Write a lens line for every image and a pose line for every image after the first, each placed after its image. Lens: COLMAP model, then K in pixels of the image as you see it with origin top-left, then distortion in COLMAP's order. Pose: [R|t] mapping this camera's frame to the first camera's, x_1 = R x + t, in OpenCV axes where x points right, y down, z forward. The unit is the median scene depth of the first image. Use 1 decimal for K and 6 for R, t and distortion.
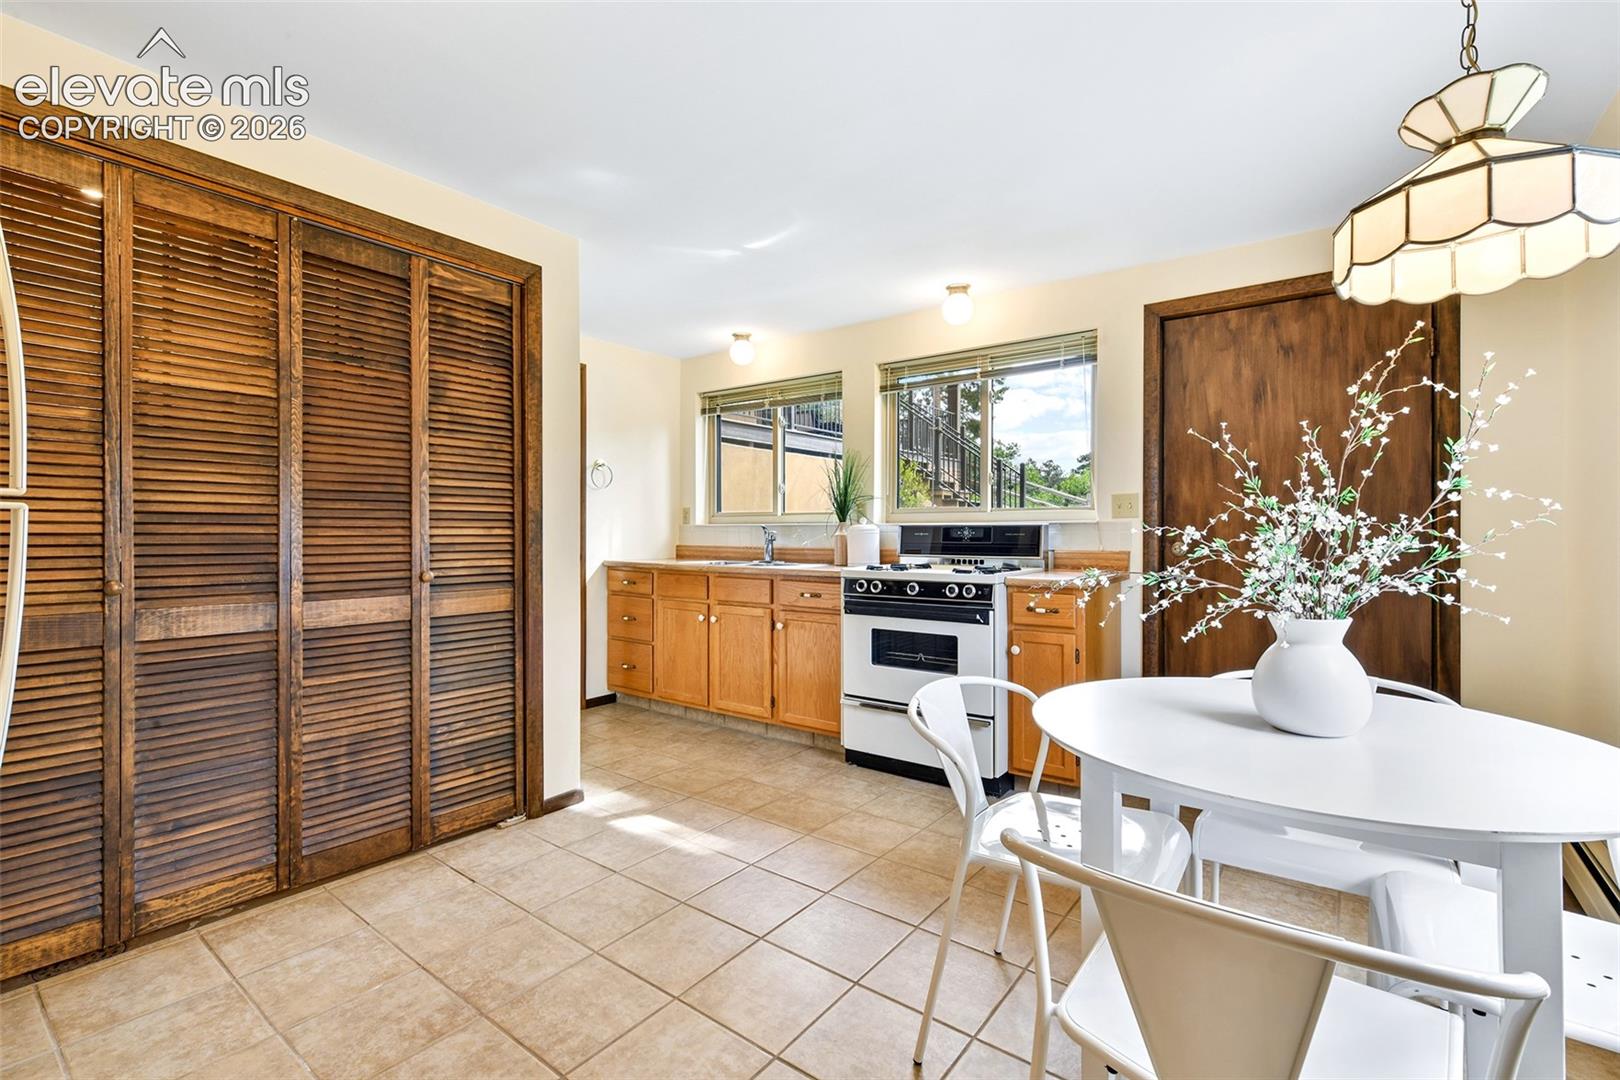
lens RADIAL K [[719.7, 0, 806.7], [0, 719.7, 538.0], [0, 0, 1]] dist [0.013360, 0.000221]
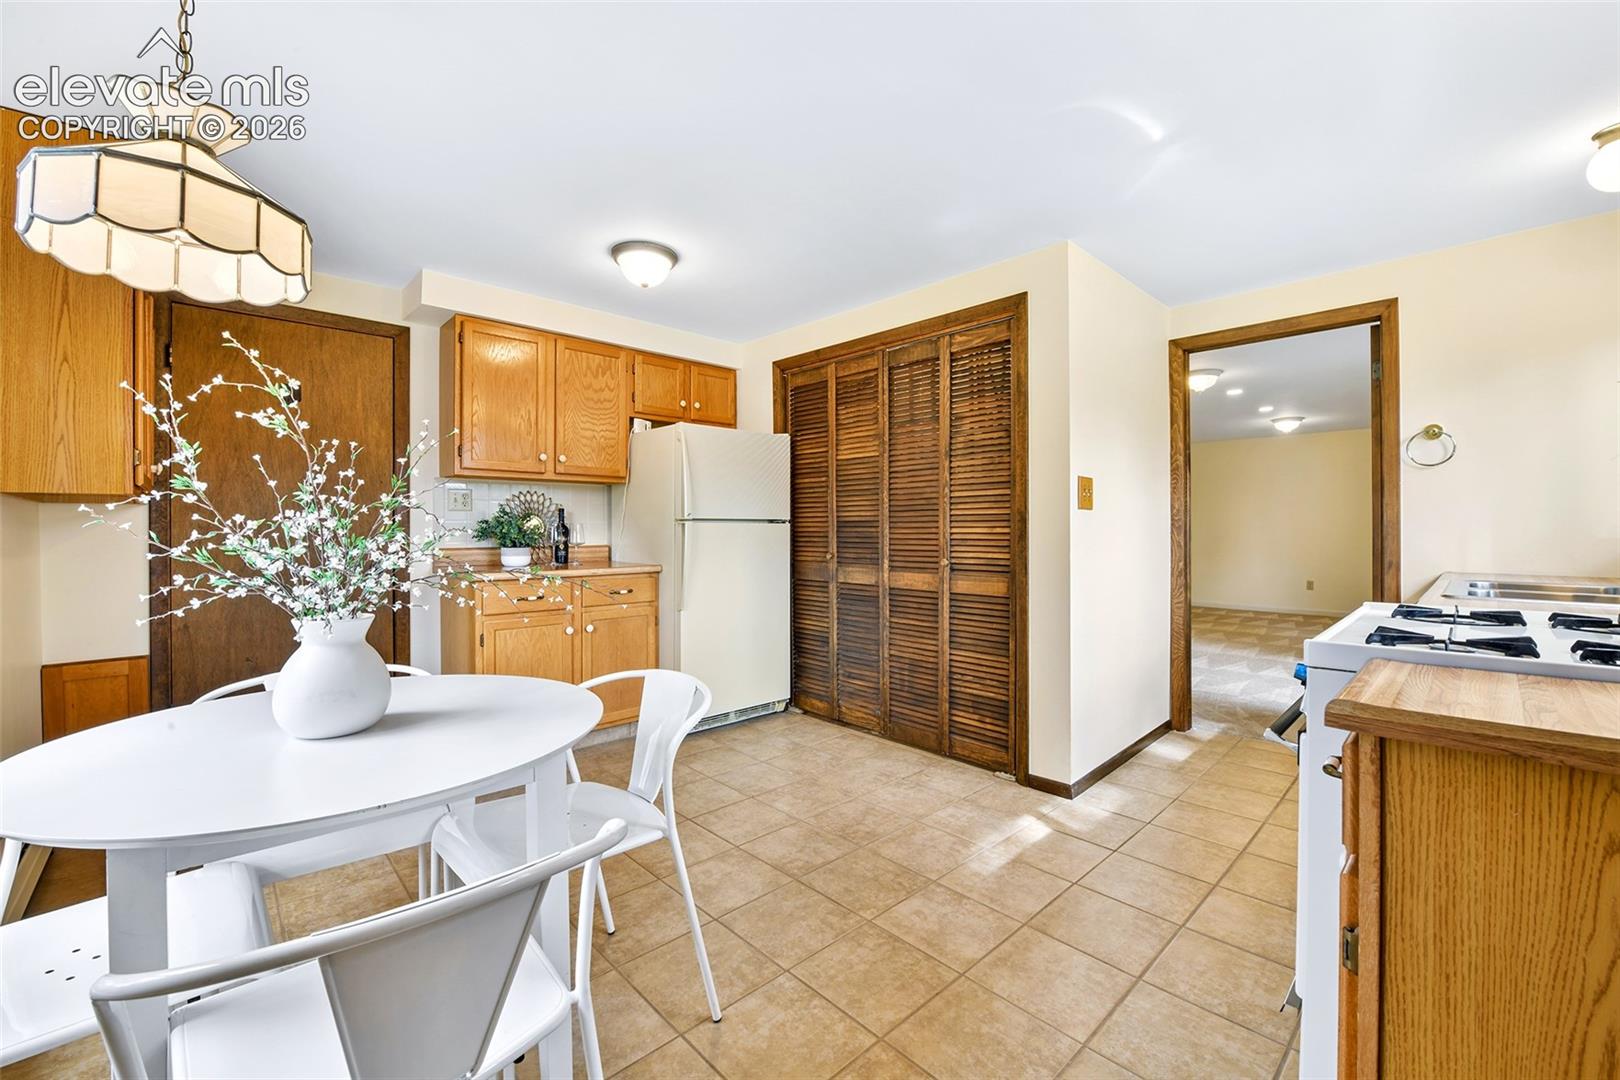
lens RADIAL K [[661.1, 0, 804.3], [0, 661.1, 530.8], [0, 0, 1]] dist [0.016377, -0.001917]
pose [[-0.155294, 0.003530, -0.987862, 0.786226], [-0.005089, 0.999977, 0.004373, -0.012197], [0.987855, 0.005706, -0.155273, 0.930255]]
